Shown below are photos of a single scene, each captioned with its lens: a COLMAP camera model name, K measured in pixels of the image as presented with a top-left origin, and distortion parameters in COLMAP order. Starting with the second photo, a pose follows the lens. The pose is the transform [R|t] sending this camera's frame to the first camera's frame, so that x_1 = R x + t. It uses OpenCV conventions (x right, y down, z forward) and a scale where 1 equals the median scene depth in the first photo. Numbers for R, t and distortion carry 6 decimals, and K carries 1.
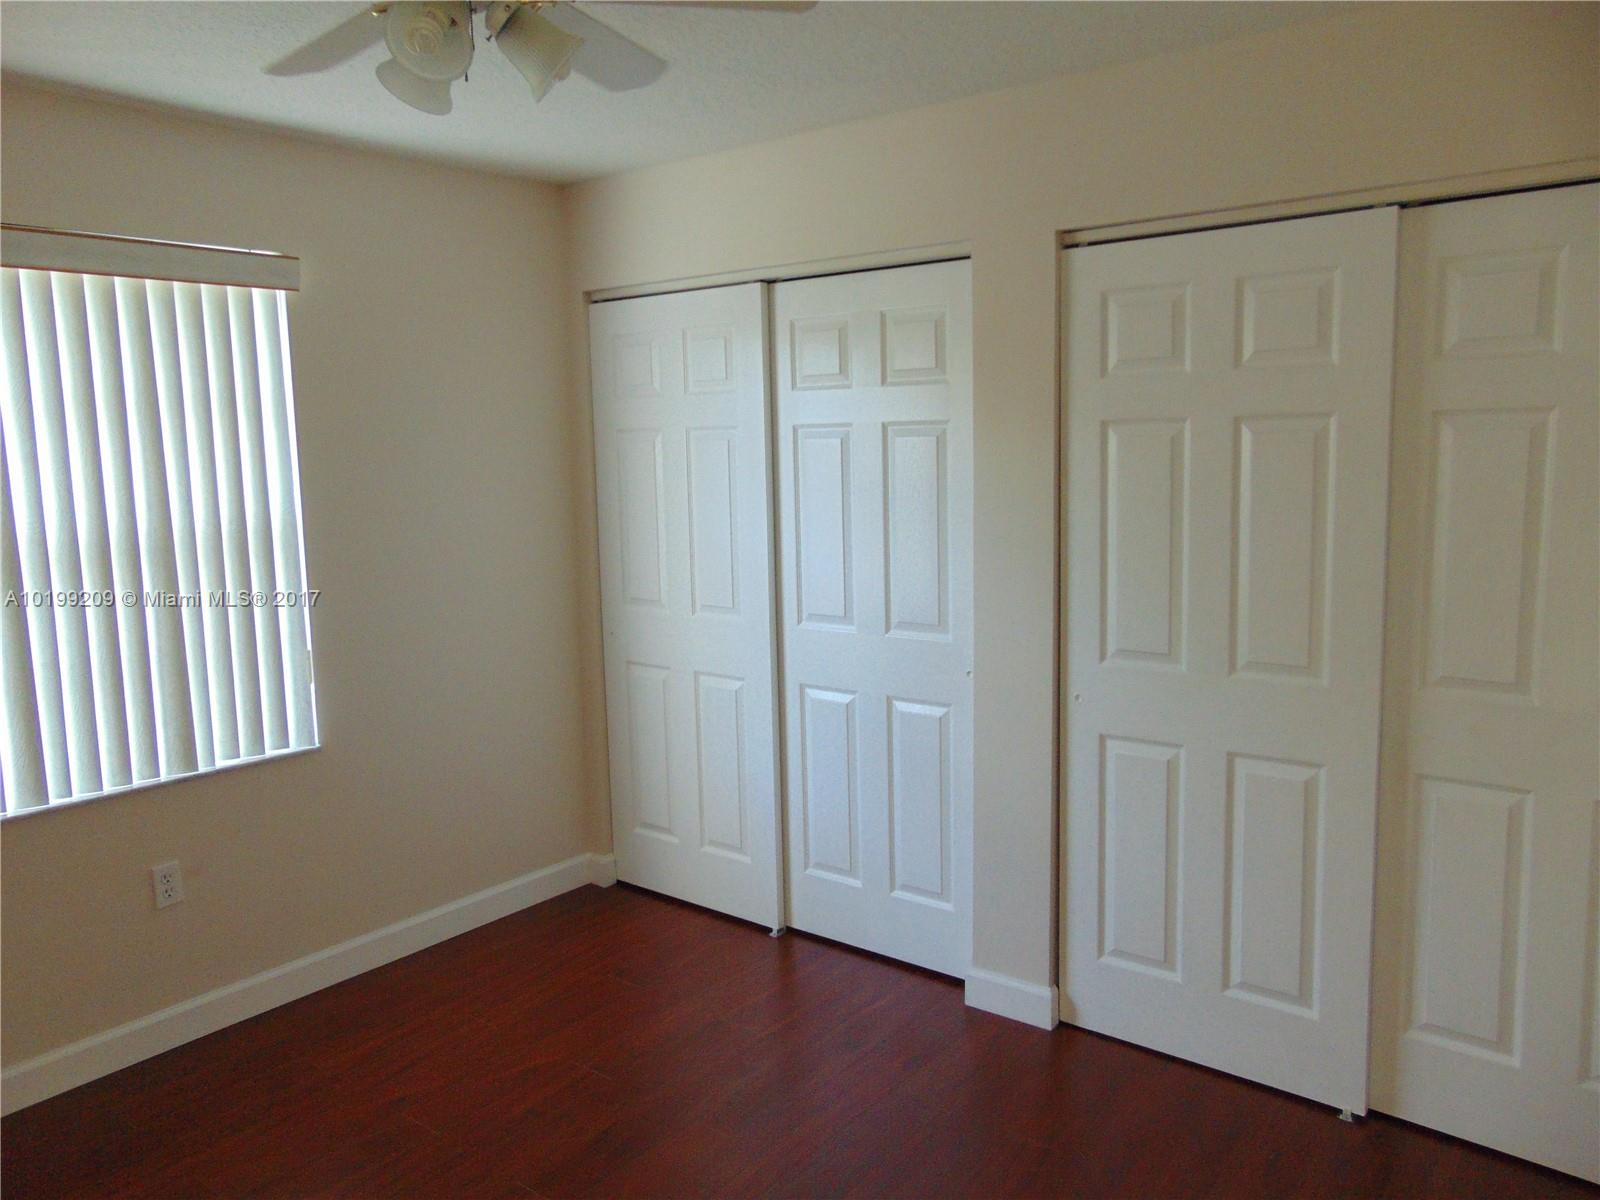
lens RADIAL K [[1214.7, 0, 770.0], [0, 1214.7, 595.4], [0, 0, 1]] dist [-0.025137, 0.078025]
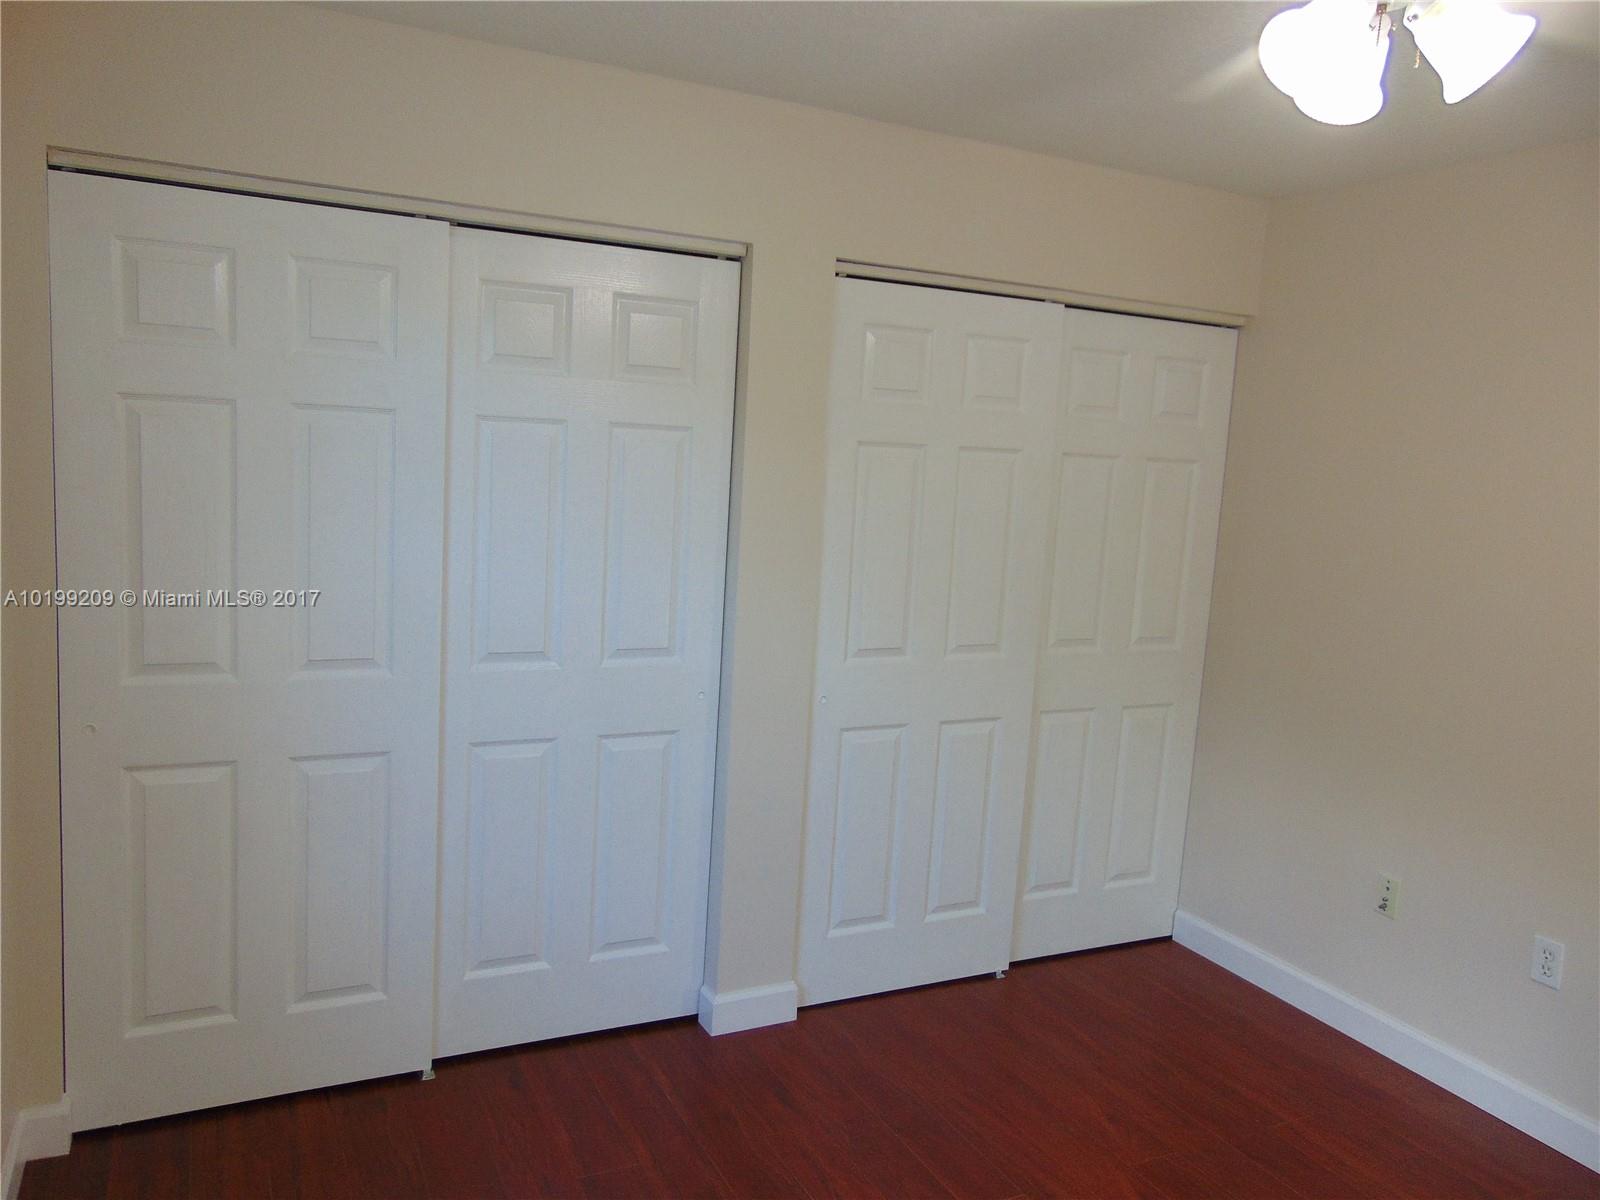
lens RADIAL K [[1204.2, 0, 800.0], [0, 1204.2, 600.0], [0, 0, 1]] dist [-0.032280, 0.081678]
pose [[0.406970, -0.074032, 0.910436, -0.779535], [0.052114, 0.996969, 0.057773, -0.070926], [-0.911953, 0.023935, 0.409595, 0.641210]]
